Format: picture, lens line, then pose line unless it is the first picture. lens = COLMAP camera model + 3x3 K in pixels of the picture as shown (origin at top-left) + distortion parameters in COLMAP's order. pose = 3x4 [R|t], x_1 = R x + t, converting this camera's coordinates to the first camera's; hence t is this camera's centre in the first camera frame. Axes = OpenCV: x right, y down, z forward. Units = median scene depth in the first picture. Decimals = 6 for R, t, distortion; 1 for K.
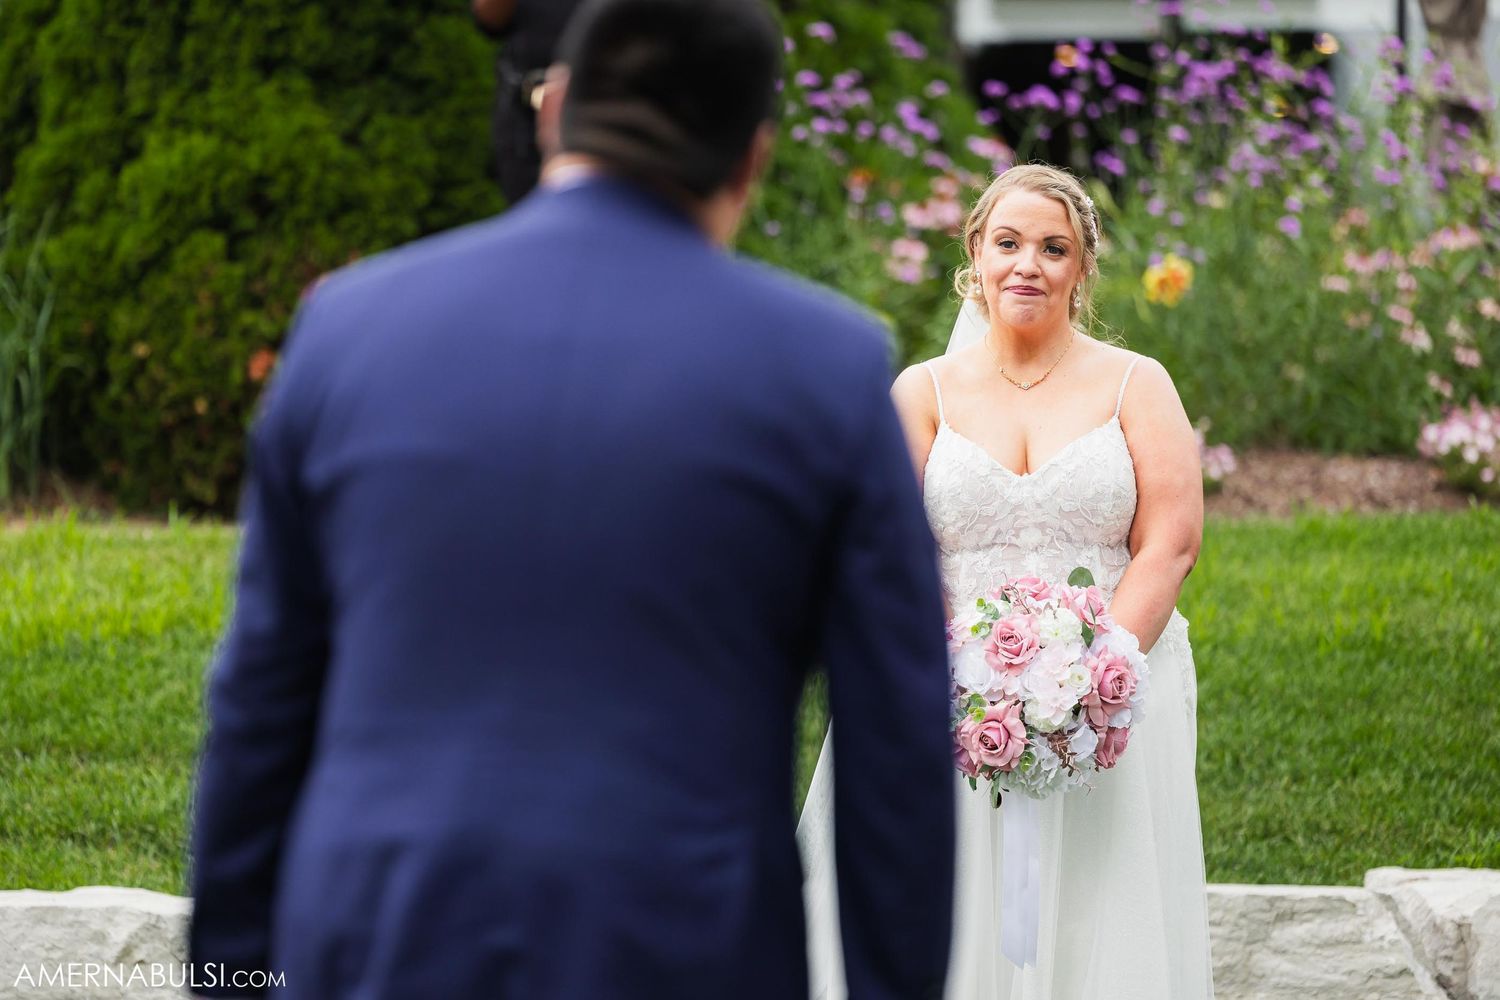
lens RADIAL K [[10250.8, 0, 746.1], [0, 10250.8, 502.1], [0, 0, 1]] dist [-0.203784, 0.000000]
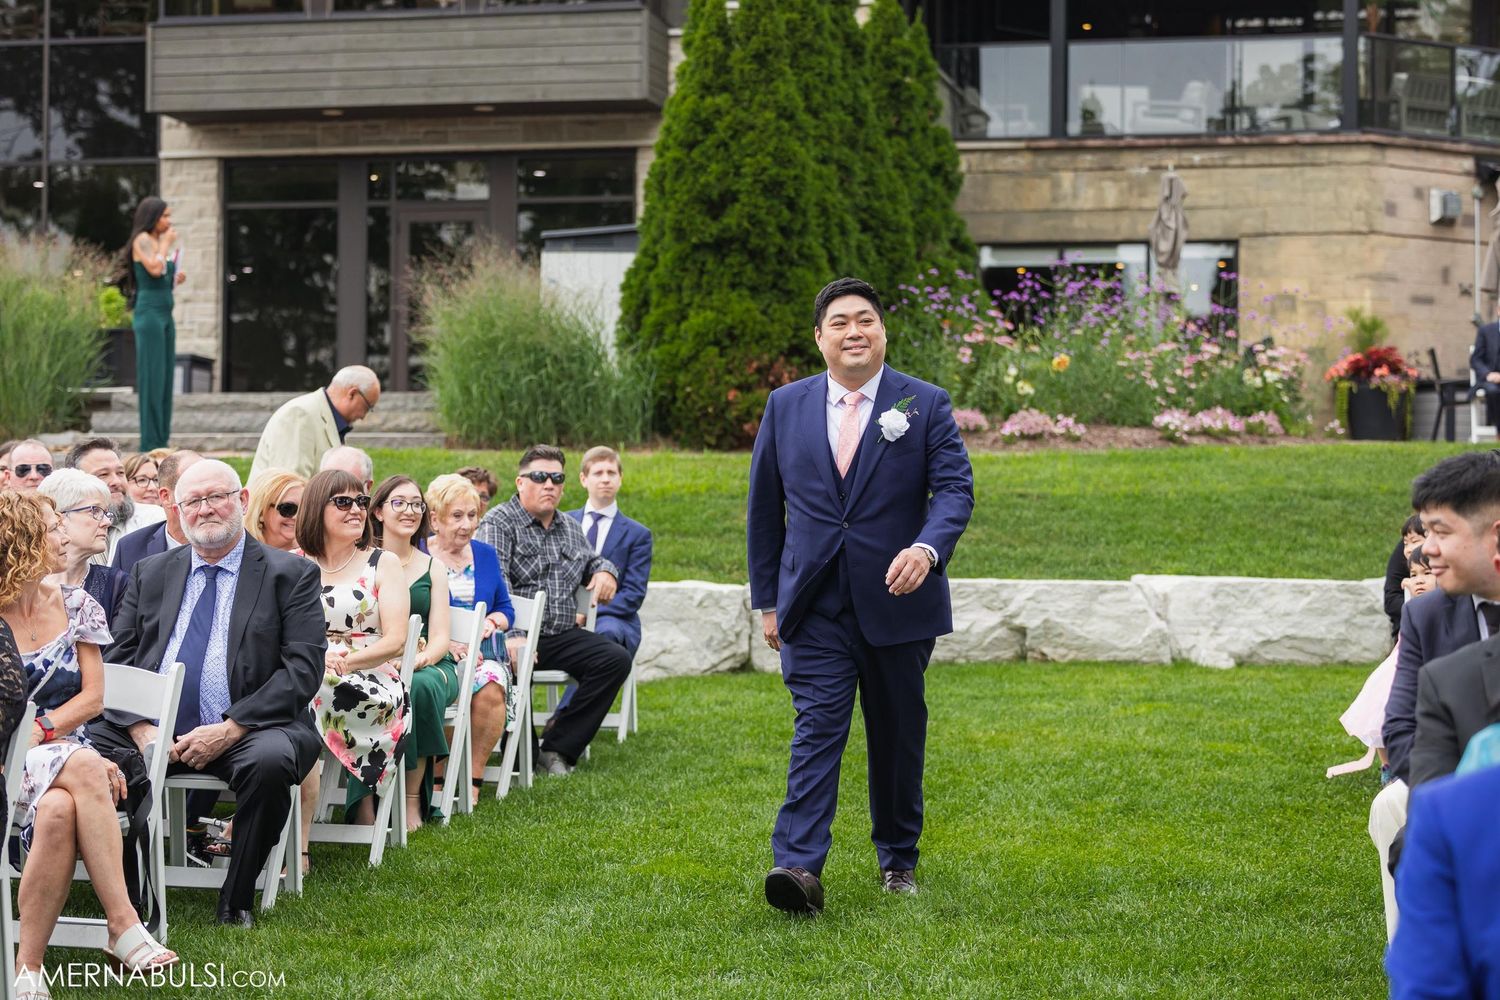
lens RADIAL K [[4820.1, 0, 701.9], [0, 4820.1, 591.8], [0, 0, 1]] dist [0.152272, 0.000000]
pose [[0.999553, 0.001110, -0.029883, -0.016188], [-0.000067, 0.999392, 0.034856, -0.005487], [0.029904, -0.034839, 0.998945, -0.295401]]
